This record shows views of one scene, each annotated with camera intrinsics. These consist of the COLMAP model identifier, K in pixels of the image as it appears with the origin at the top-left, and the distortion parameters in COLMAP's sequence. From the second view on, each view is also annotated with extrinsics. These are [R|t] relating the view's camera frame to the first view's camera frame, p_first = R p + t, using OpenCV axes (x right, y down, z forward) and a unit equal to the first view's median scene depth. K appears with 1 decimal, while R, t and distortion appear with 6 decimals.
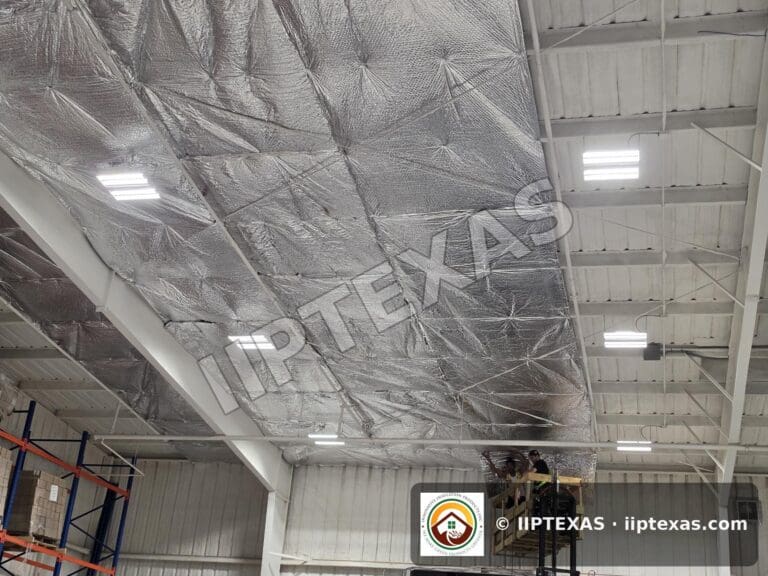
lens RADIAL K [[1032.4, 0, 383.8], [0, 1032.4, 254.0], [0, 0, 1]] dist [0.176455, -0.486794]
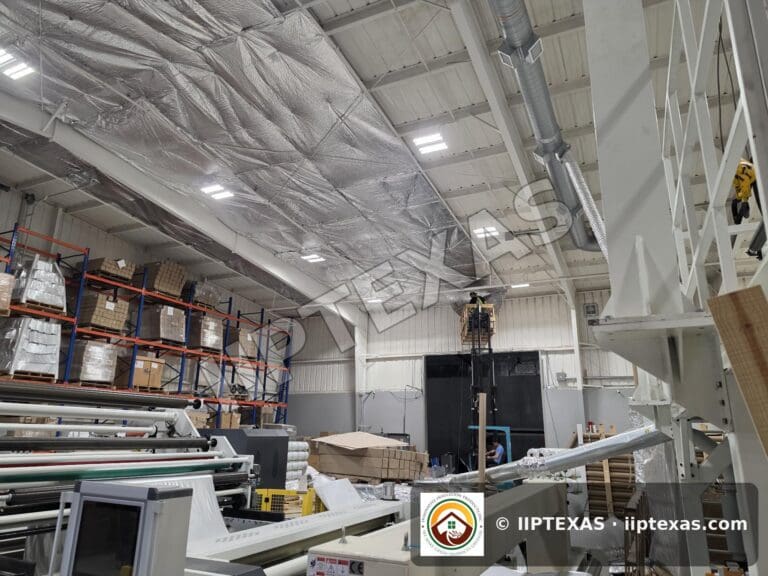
lens RADIAL K [[518.4, 0, 384.0], [0, 518.4, 288.0], [0, 0, 1]] dist [0.085833, -0.099645]
pose [[0.974910, -0.118041, -0.188722, 0.207520], [0.145017, 0.980015, 0.136164, 0.023379], [0.168877, -0.160115, 0.972545, 0.004260]]
